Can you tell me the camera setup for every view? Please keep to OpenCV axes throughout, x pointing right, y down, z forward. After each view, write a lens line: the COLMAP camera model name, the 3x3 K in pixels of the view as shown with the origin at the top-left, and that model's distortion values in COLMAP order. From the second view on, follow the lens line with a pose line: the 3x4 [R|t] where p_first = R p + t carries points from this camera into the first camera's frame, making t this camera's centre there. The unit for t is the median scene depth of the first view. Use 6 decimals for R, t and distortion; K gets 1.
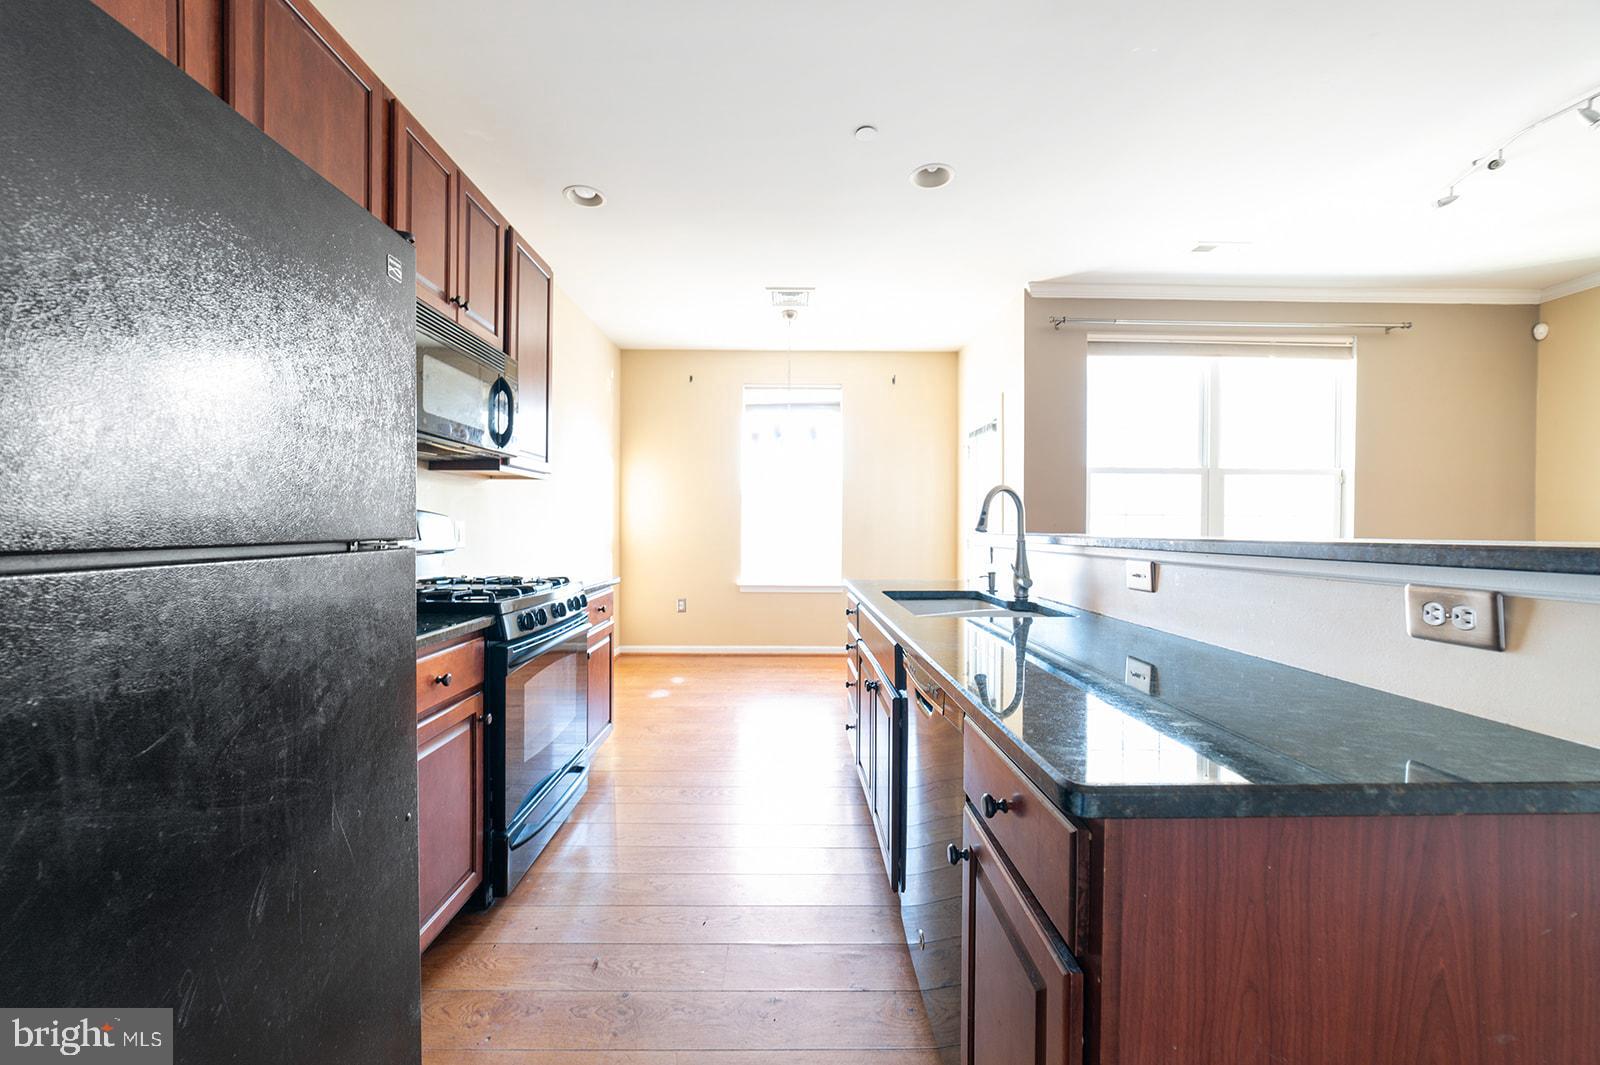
lens RADIAL K [[616.7, 0, 798.8], [0, 616.7, 542.4], [0, 0, 1]] dist [-0.022413, 0.007912]
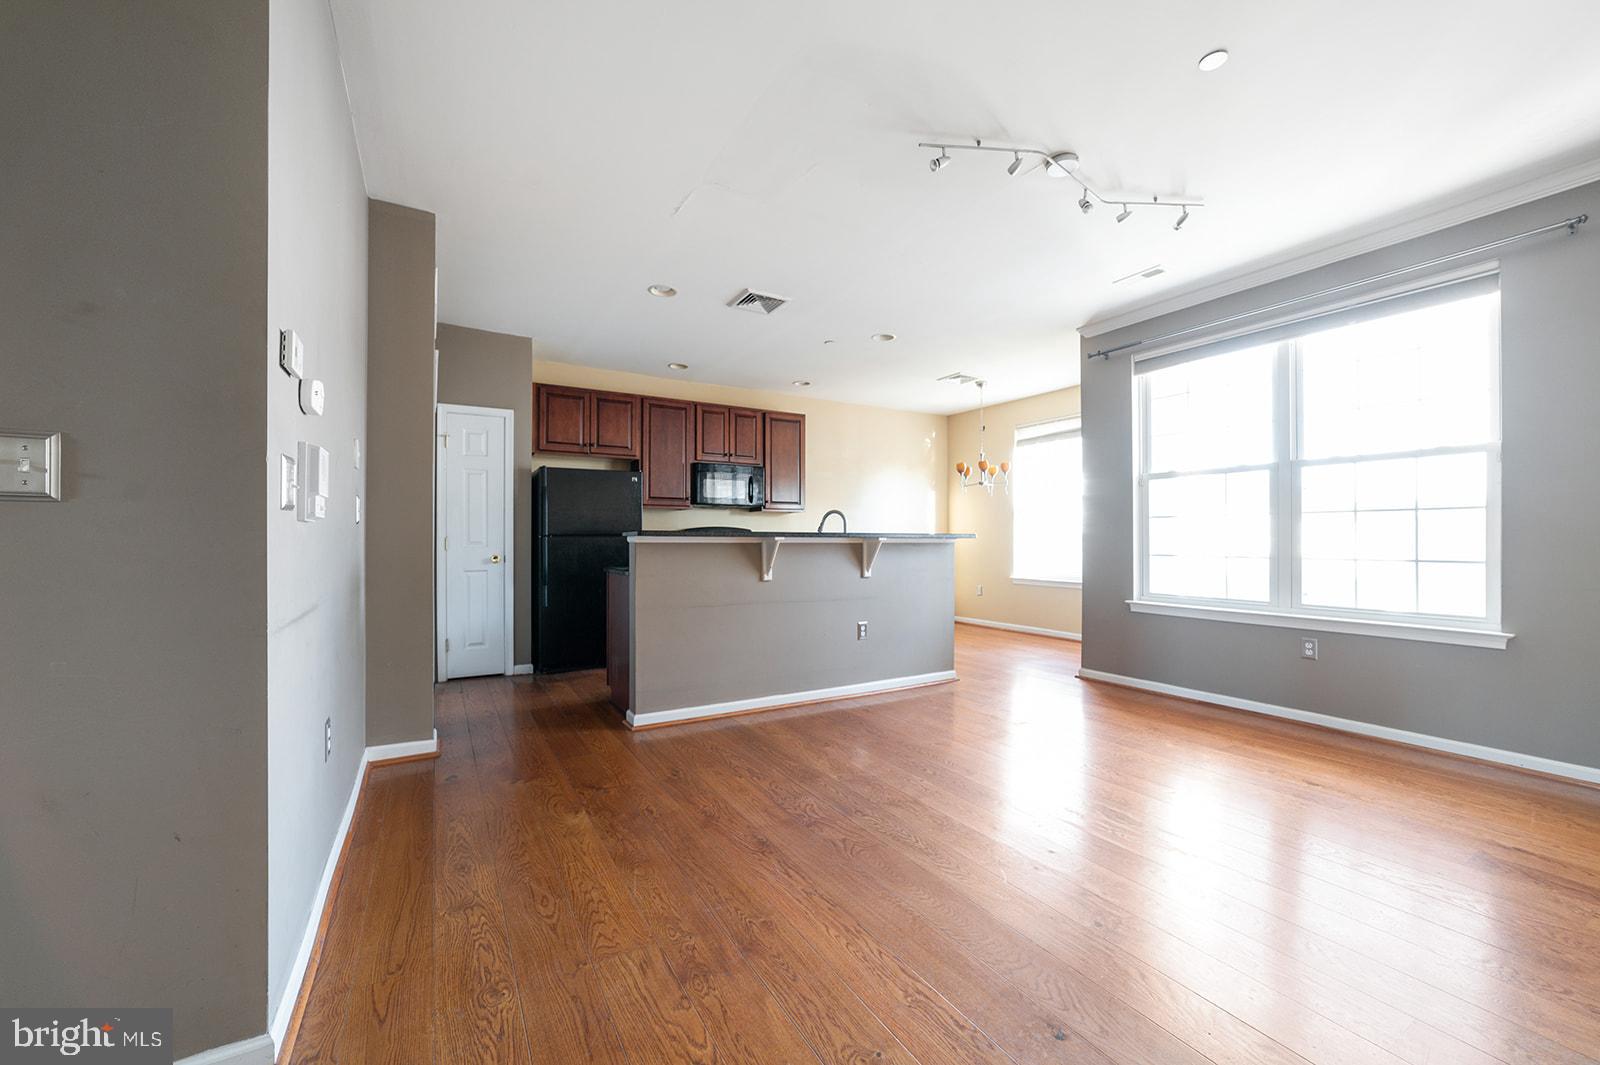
lens RADIAL K [[616.7, 0, 801.0], [0, 616.7, 532.3], [0, 0, 1]] dist [-0.022413, 0.007912]
pose [[0.506841, -0.015446, -0.861901, 1.098391], [-0.017864, 0.999437, -0.028416, 0.022504], [0.861854, 0.029800, 0.506280, -0.074268]]
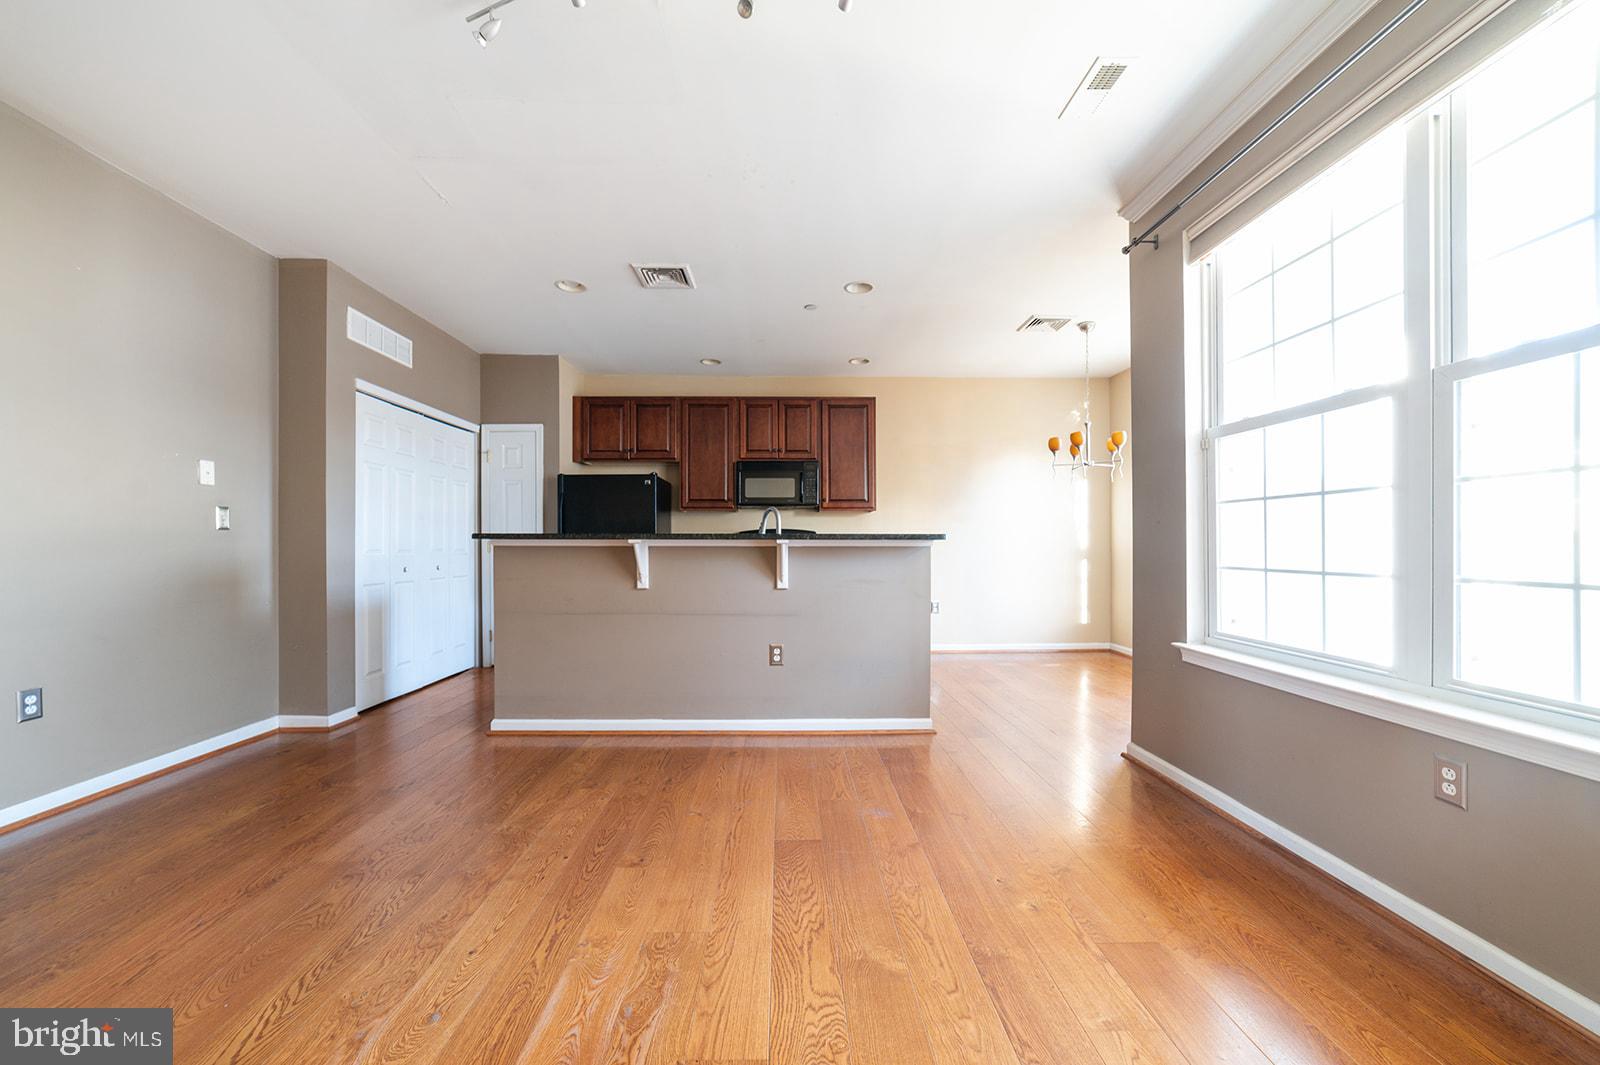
lens RADIAL K [[616.7, 0, 800.1], [0, 616.7, 543.6], [0, 0, 1]] dist [-0.022413, 0.007912]
pose [[0.019839, -0.005352, -0.999789, 1.096788], [-0.022693, 0.999726, -0.005802, 0.009696], [0.999546, 0.022804, 0.019712, 0.565418]]
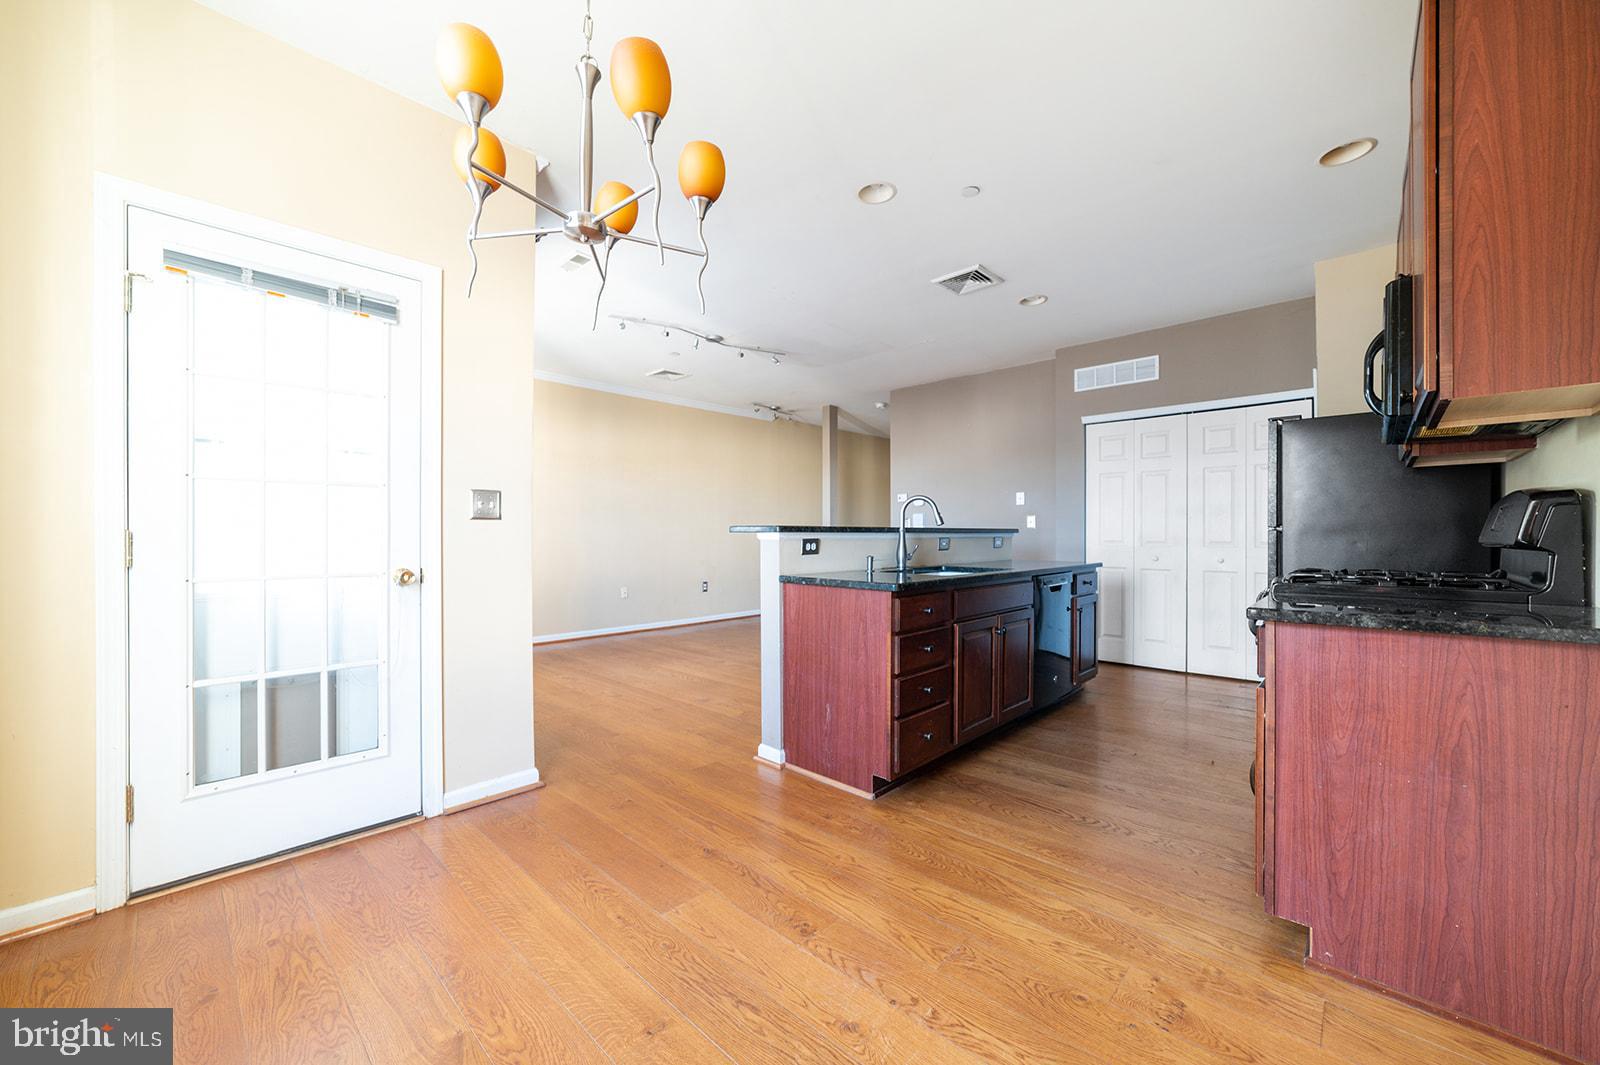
lens RADIAL K [[616.7, 0, 787.4], [0, 616.7, 534.6], [0, 0, 1]] dist [-0.022413, 0.007912]
pose [[-0.702180, -0.004251, 0.711987, -0.296051], [0.013392, 0.999726, 0.019176, -0.015347], [-0.711874, 0.023000, -0.701931, 1.249988]]
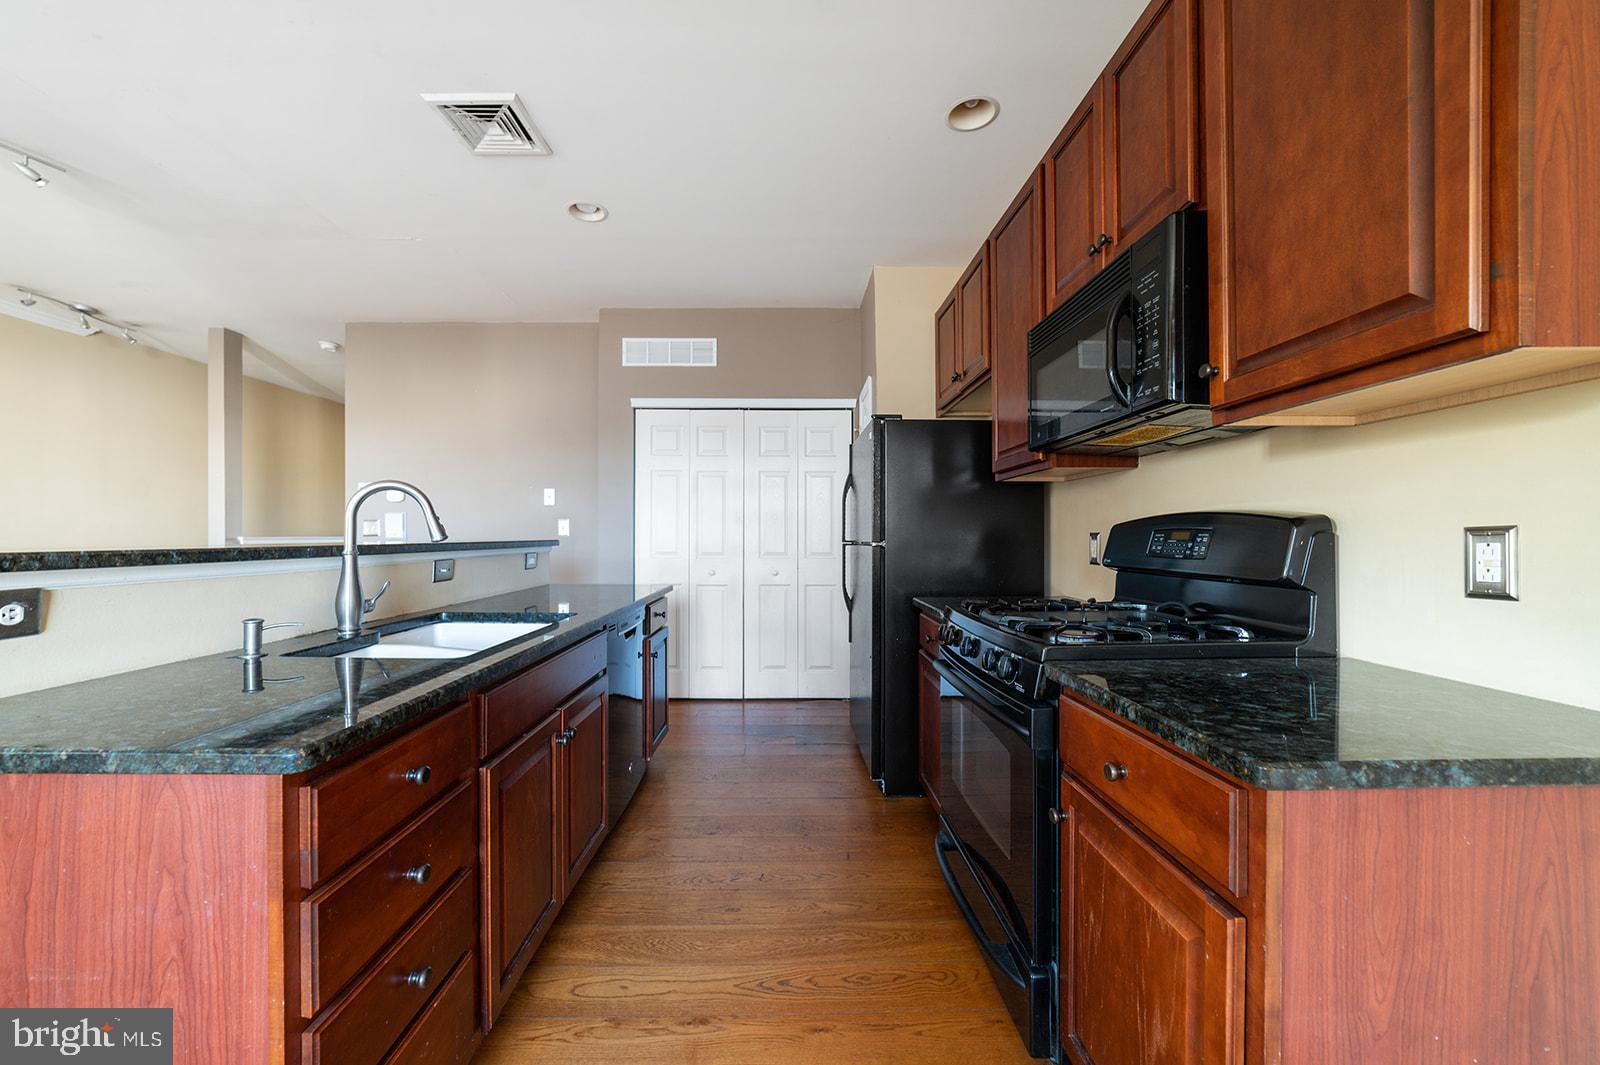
lens RADIAL K [[616.7, 0, 802.3], [0, 616.7, 536.3], [0, 0, 1]] dist [-0.022413, 0.007912]
pose [[-0.999982, -0.005145, -0.003081, -0.101172], [-0.005222, 0.999667, 0.025264, -0.024632], [0.002950, 0.025280, -0.999676, 0.947212]]
